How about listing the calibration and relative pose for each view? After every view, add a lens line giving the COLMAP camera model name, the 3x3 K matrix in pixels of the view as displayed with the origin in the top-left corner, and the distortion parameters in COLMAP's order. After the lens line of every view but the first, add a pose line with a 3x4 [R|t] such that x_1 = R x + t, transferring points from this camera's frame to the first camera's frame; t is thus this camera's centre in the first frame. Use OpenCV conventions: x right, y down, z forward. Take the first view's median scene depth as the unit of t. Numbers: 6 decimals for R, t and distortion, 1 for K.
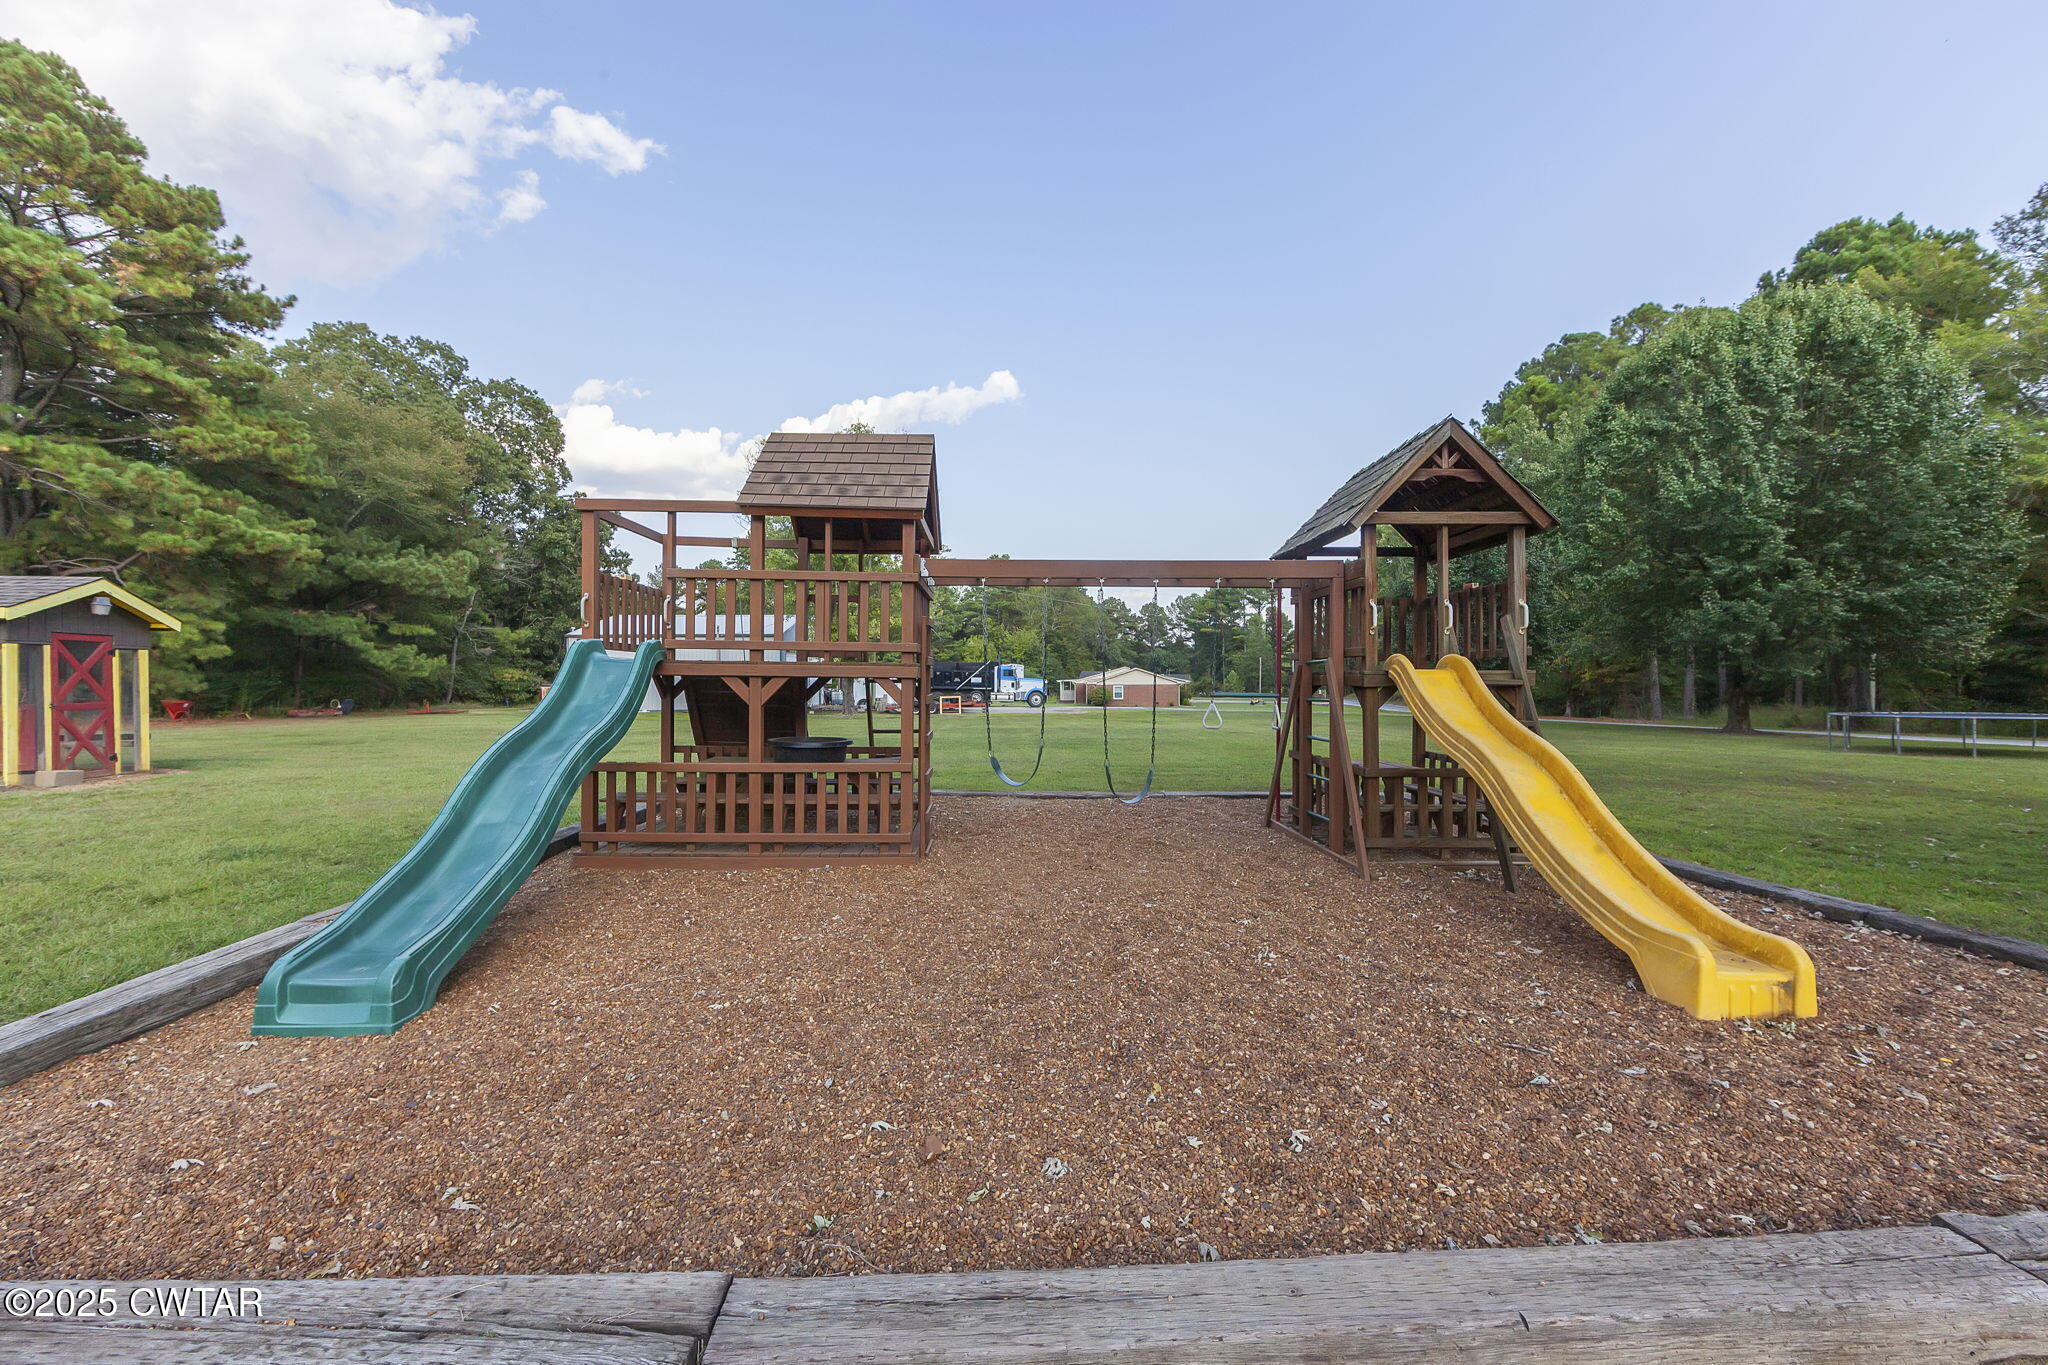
lens RADIAL K [[818.6, 0, 1019.7], [0, 818.6, 691.9], [0, 0, 1]] dist [-0.004255, -0.000014]
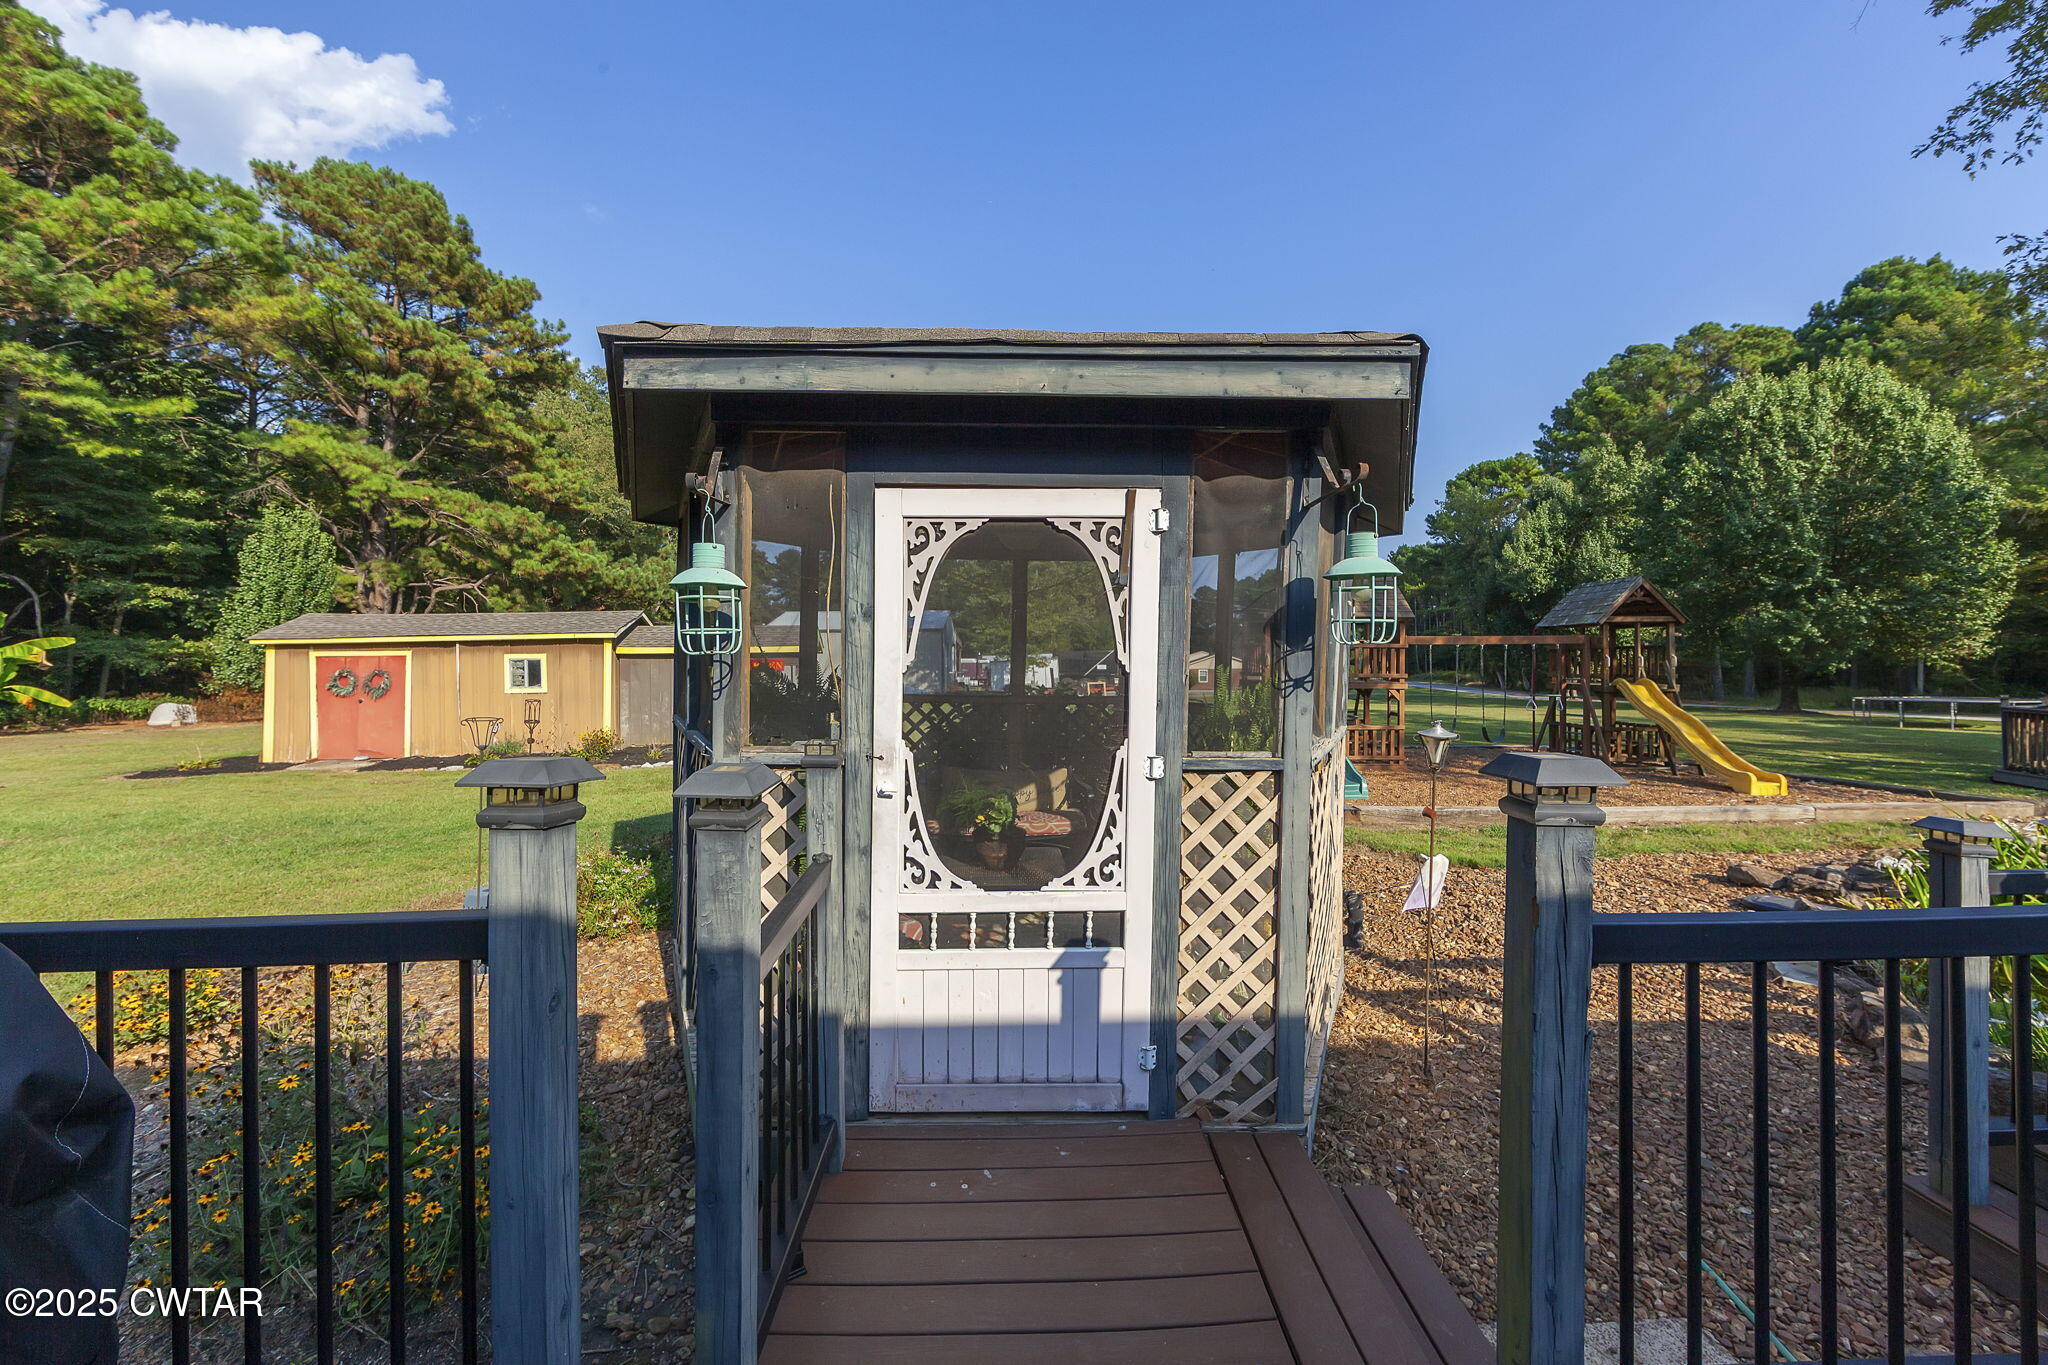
lens RADIAL K [[818.6, 0, 1030.2], [0, 818.6, 668.9], [0, 0, 1]] dist [-0.004255, -0.000014]
pose [[0.999346, -0.003880, -0.035954, -0.214186], [0.003713, 0.999982, -0.004700, -0.012889], [0.035972, 0.004564, 0.999342, -0.262281]]
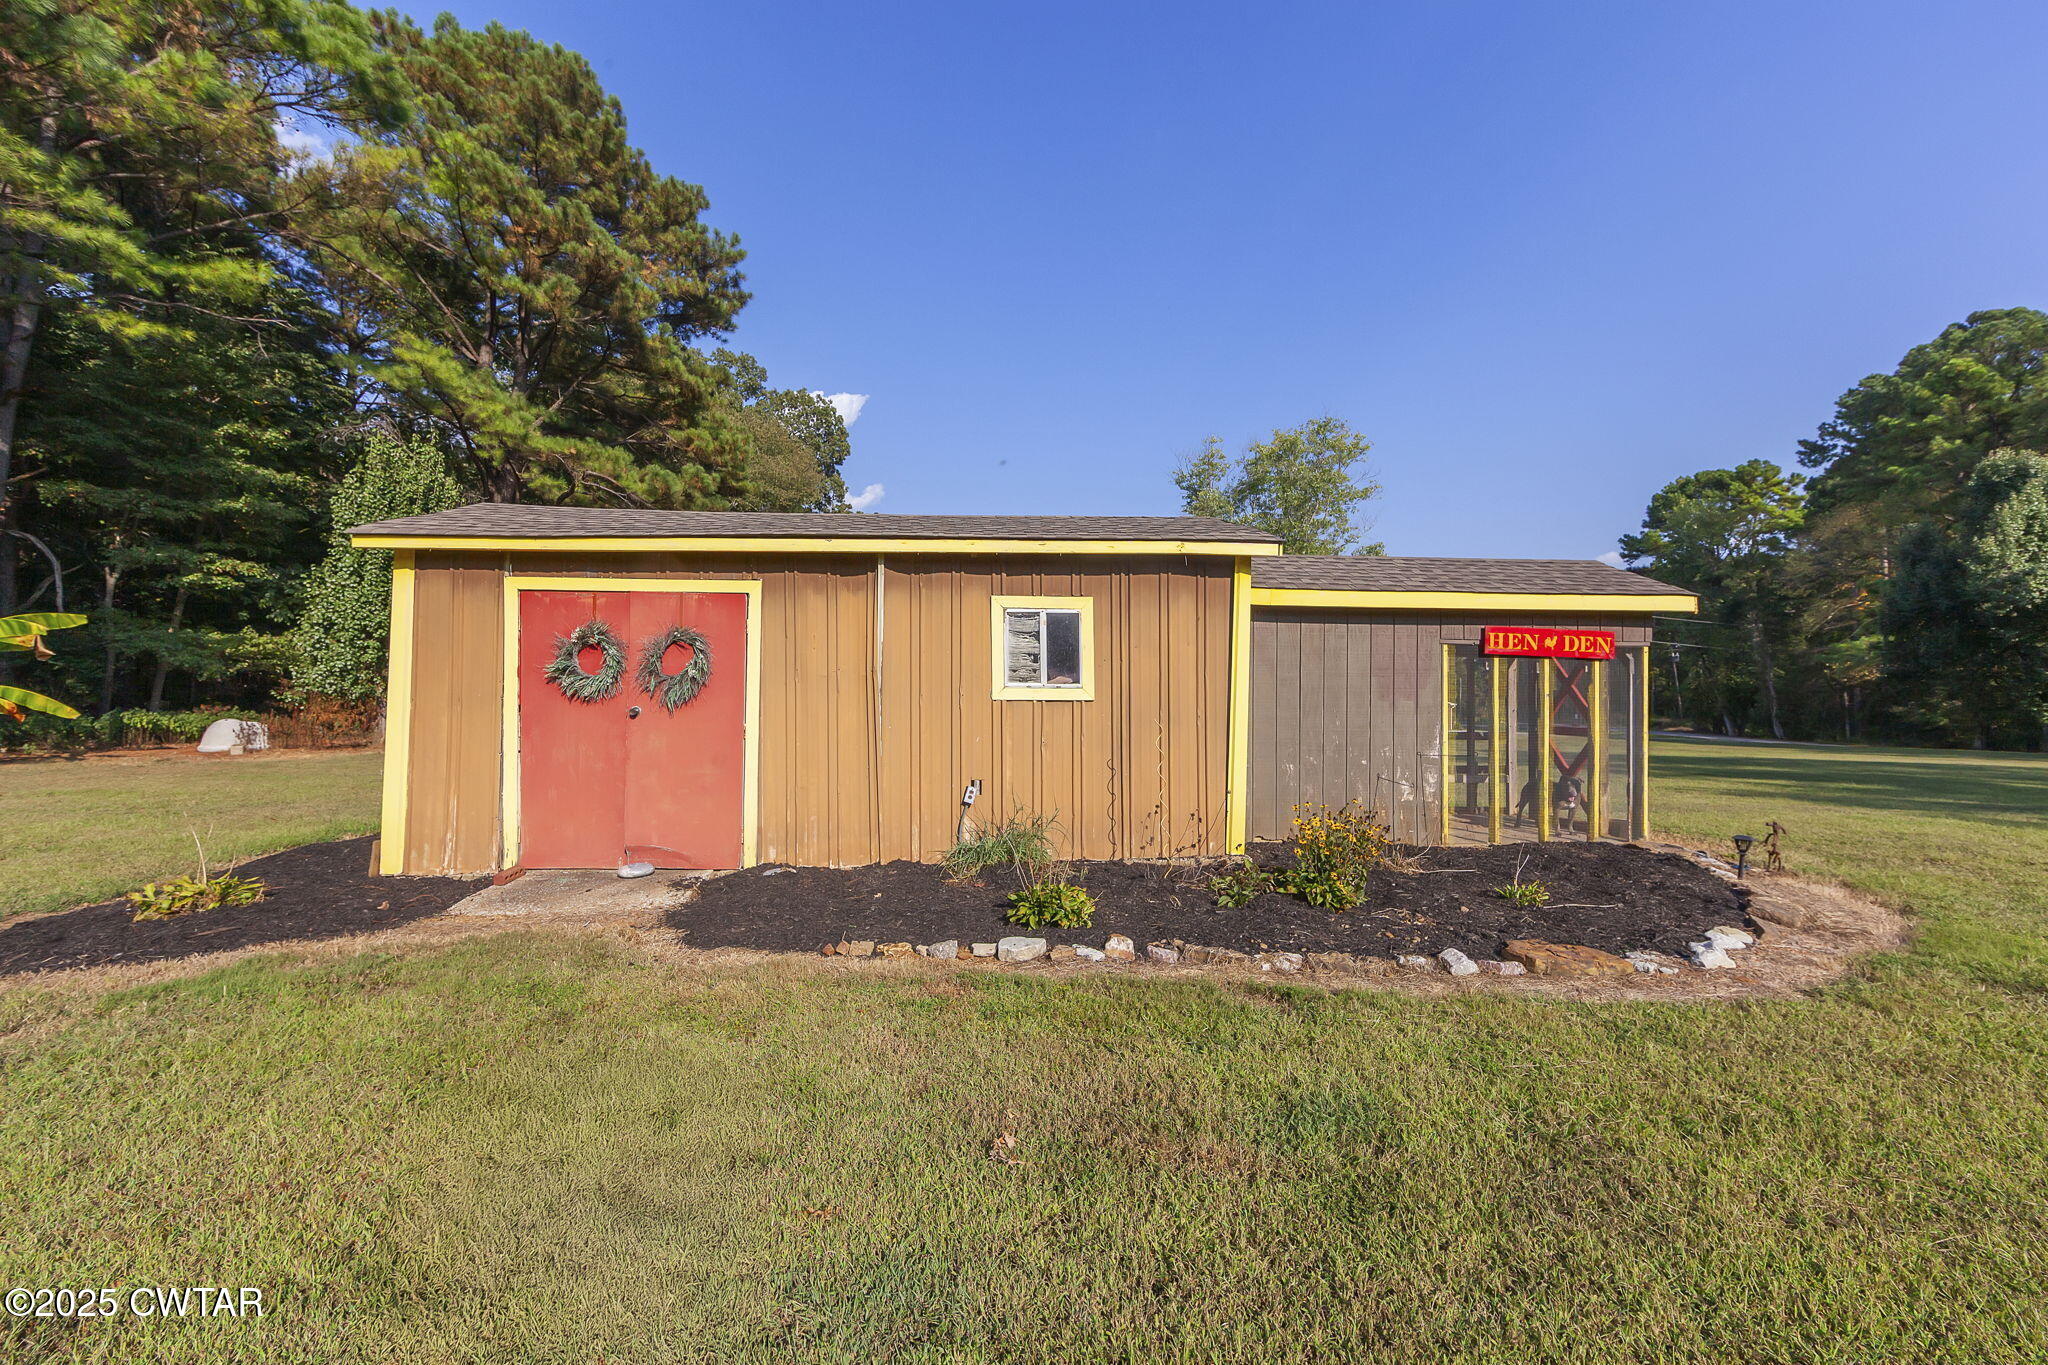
lens RADIAL K [[818.6, 0, 1029.8], [0, 818.6, 704.2], [0, 0, 1]] dist [-0.004255, -0.000014]
pose [[0.995052, 0.013116, -0.098484, -0.568071], [-0.013774, 0.999887, -0.006002, 0.002433], [0.098395, 0.007329, 0.995120, 0.079759]]
